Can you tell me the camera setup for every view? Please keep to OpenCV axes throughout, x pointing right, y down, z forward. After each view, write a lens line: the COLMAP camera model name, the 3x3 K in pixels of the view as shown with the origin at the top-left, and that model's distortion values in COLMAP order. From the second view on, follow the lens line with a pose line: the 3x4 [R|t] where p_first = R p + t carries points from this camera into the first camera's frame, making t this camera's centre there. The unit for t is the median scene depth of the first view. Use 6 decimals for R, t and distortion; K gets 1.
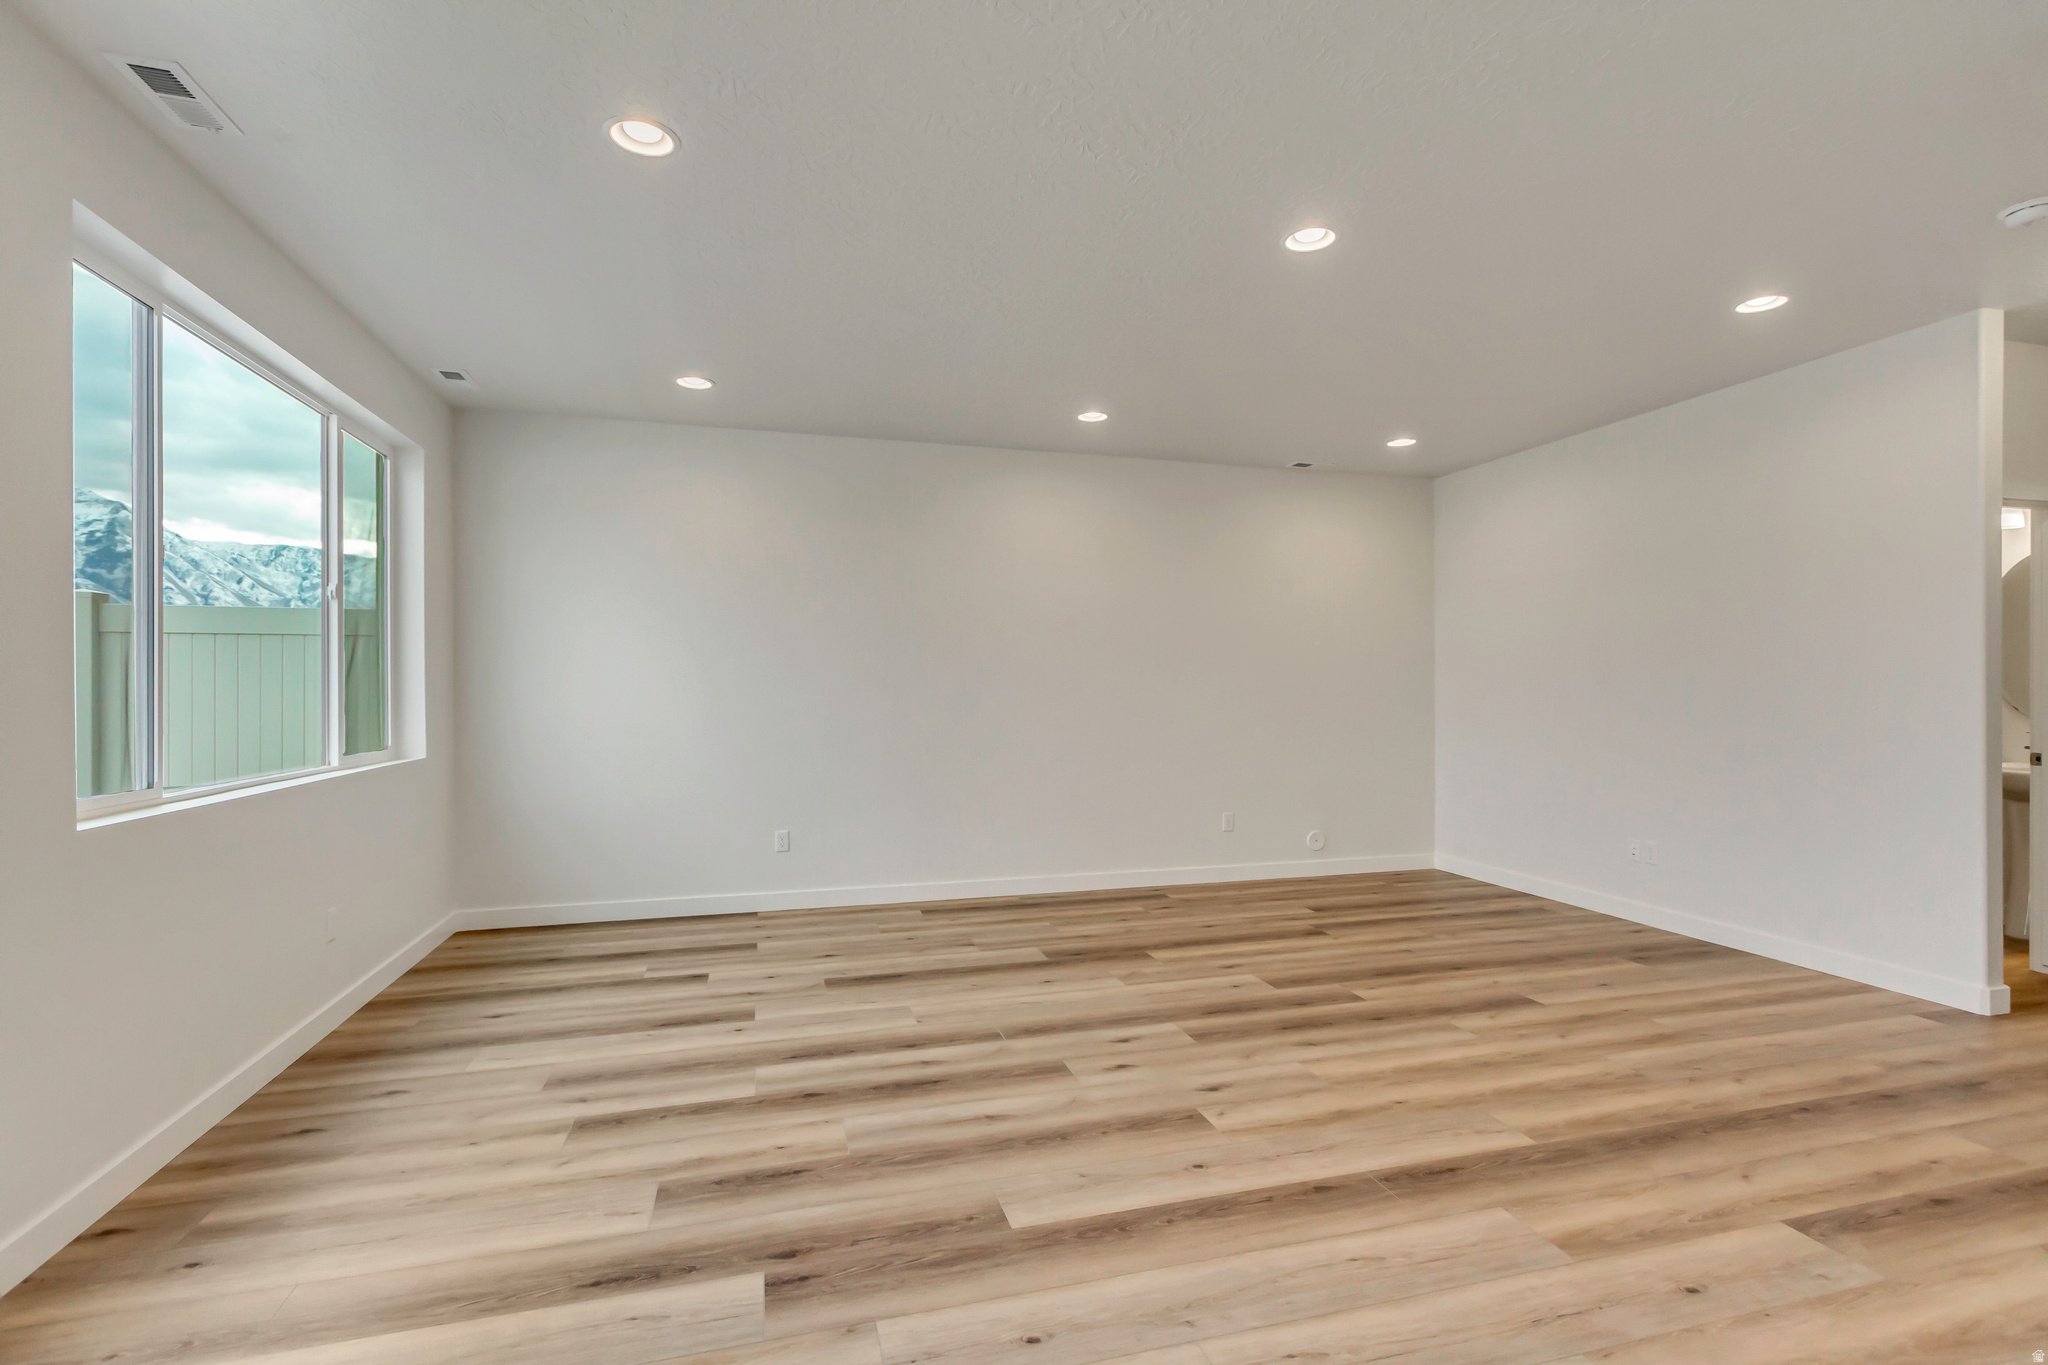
lens RADIAL K [[942.1, 0, 1031.8], [0, 942.1, 687.6], [0, 0, 1]] dist [0.003387, 0.000401]
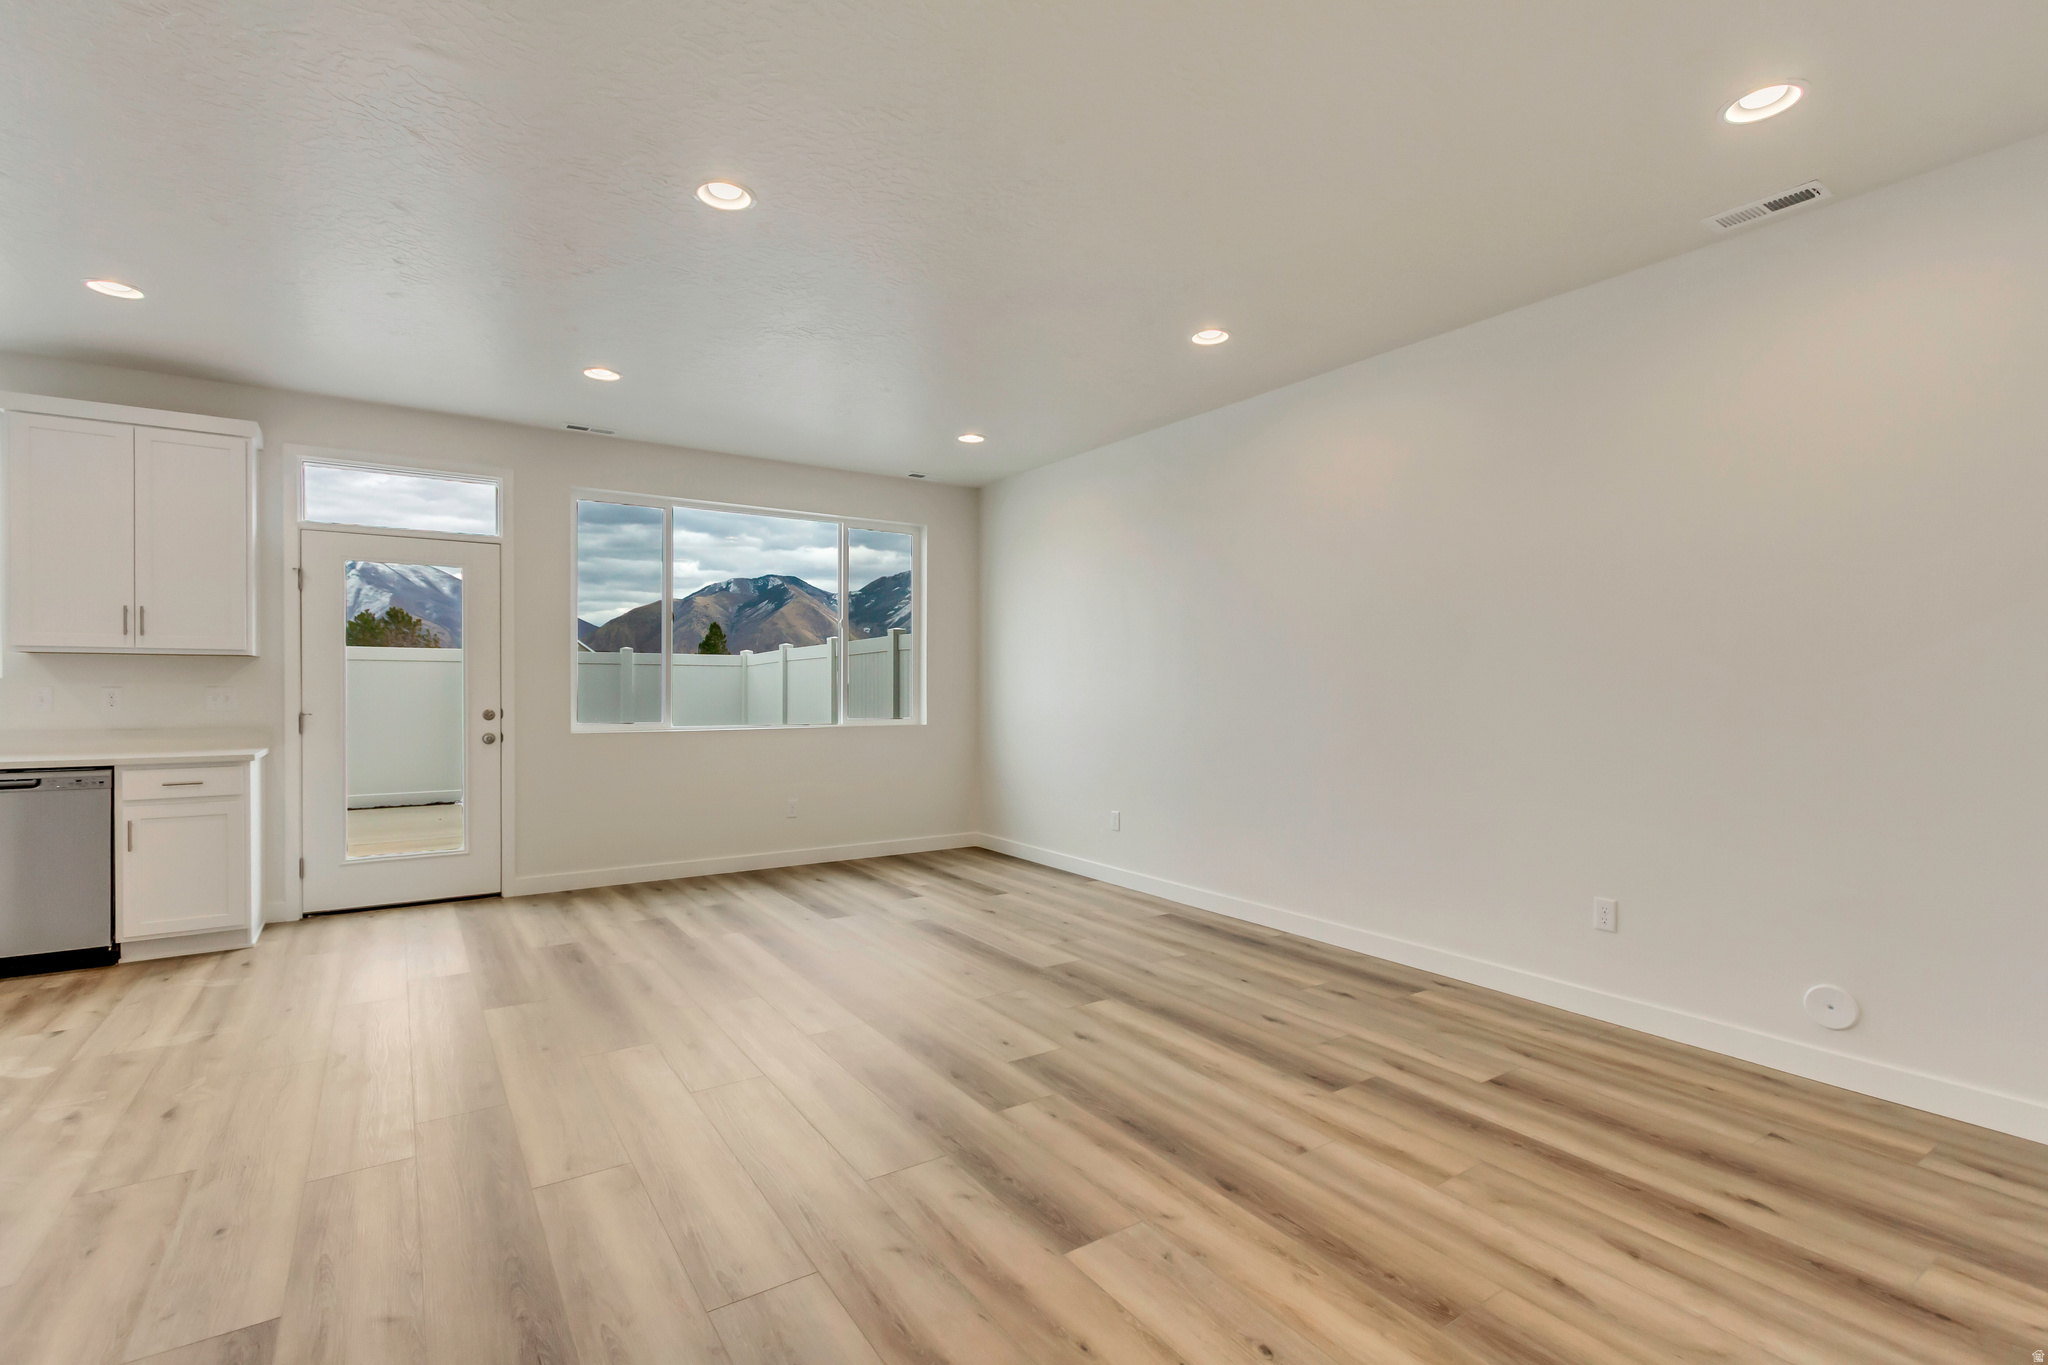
lens RADIAL K [[942.1, 0, 1026.4], [0, 942.1, 698.5], [0, 0, 1]] dist [0.003387, 0.000401]
pose [[0.308835, 0.017335, -0.950958, 0.943308], [-0.002748, 0.999846, 0.017333, 0.004973], [0.951112, -0.002740, 0.308835, 0.729541]]
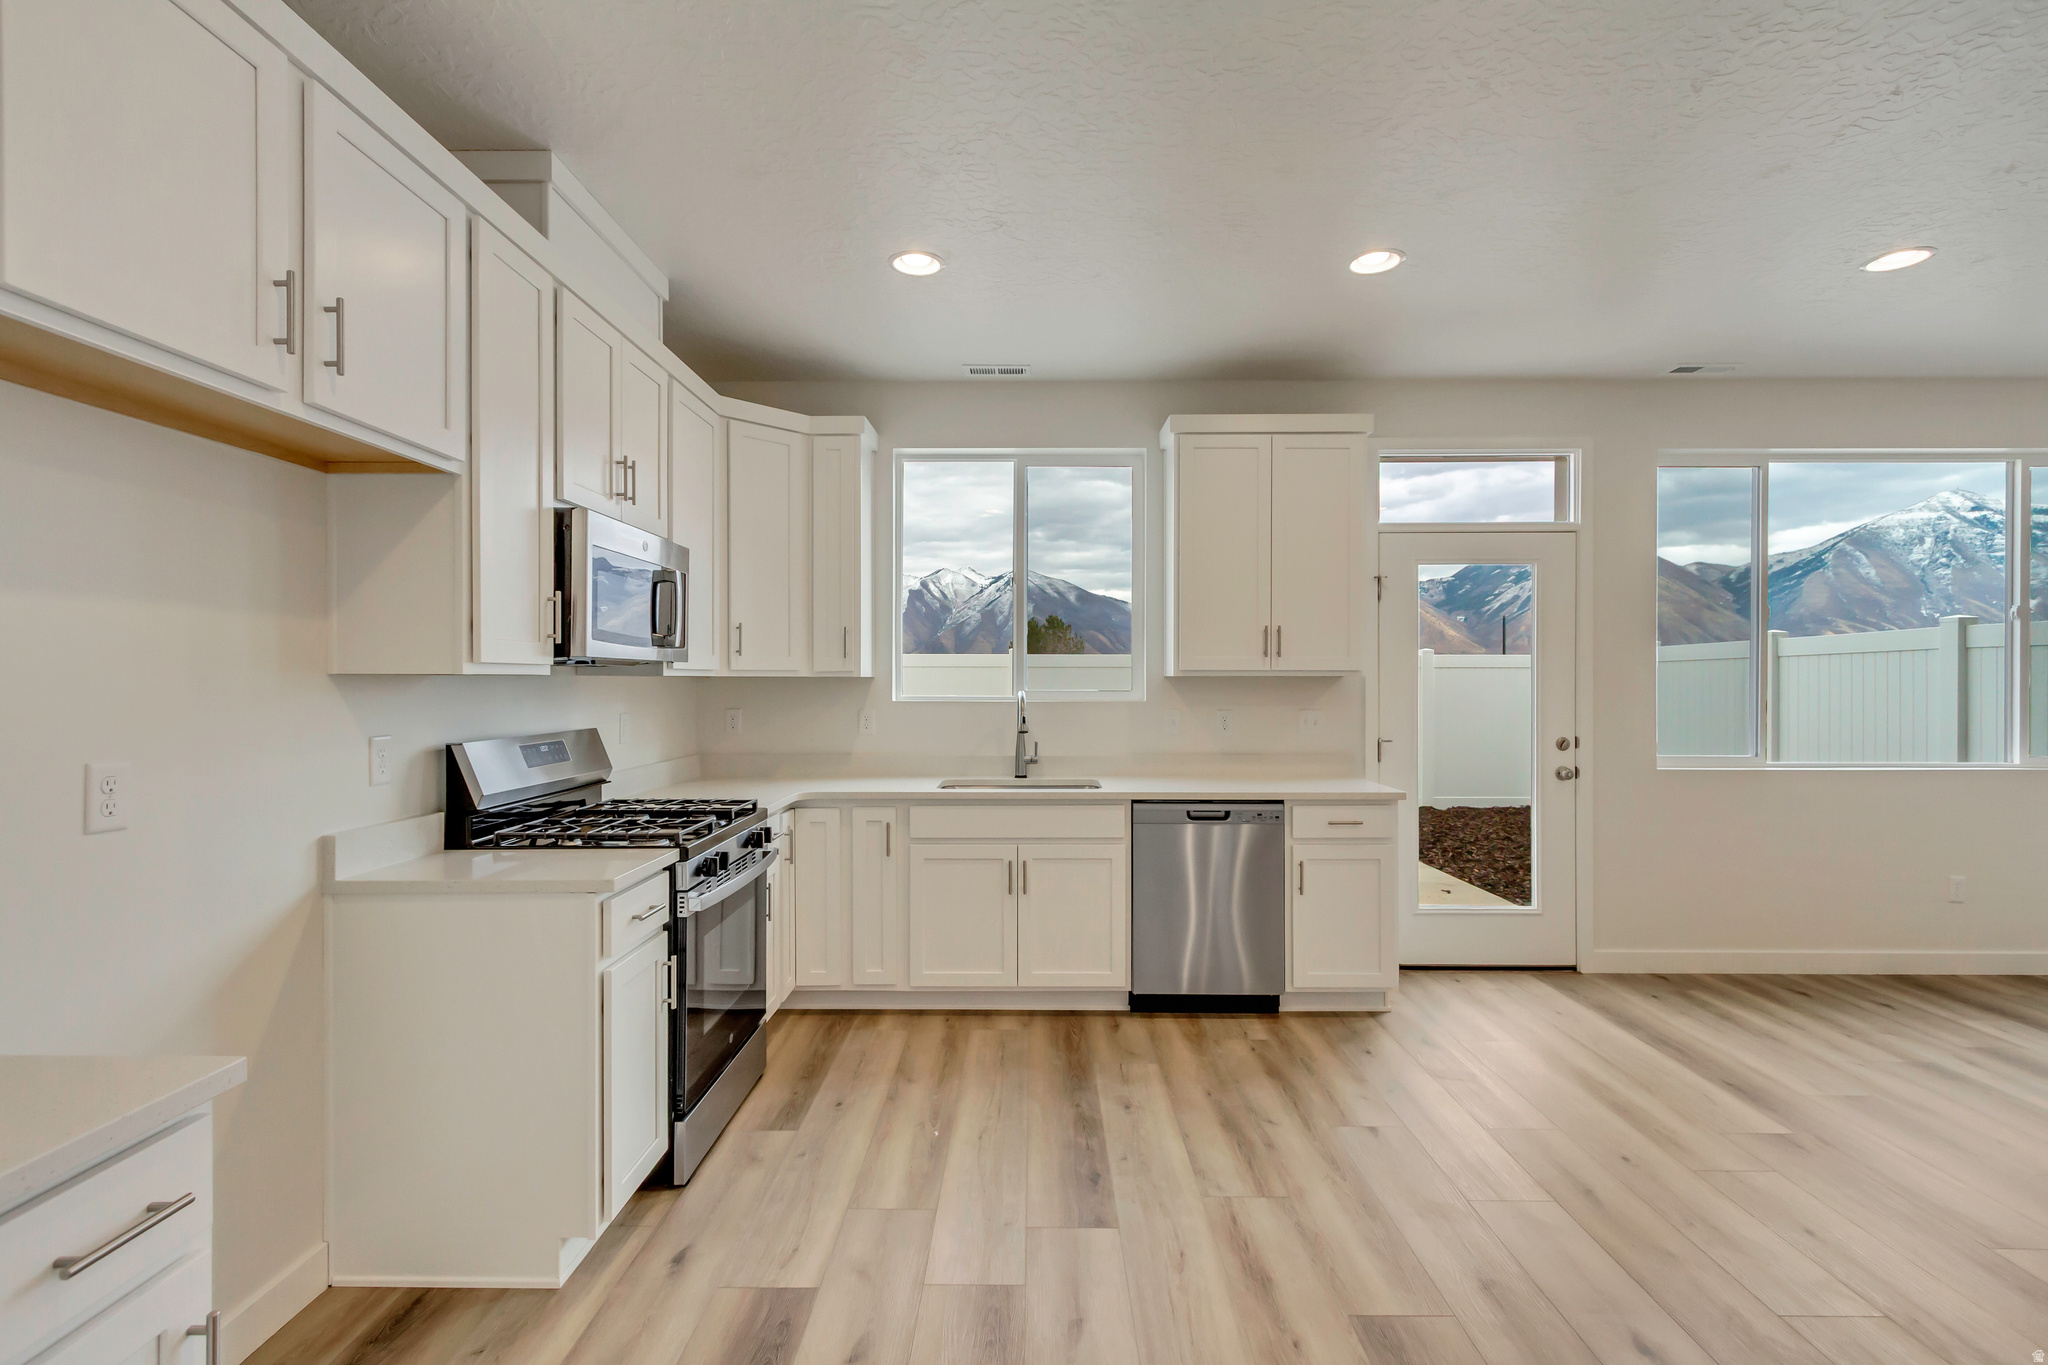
lens RADIAL K [[942.1, 0, 1025.0], [0, 942.1, 685.8], [0, 0, 1]] dist [0.003387, 0.000401]
pose [[-0.281771, 0.010738, -0.959422, 0.659555], [0.002230, 0.999942, 0.010537, -0.025058], [0.959479, 0.000829, -0.281778, 0.152379]]
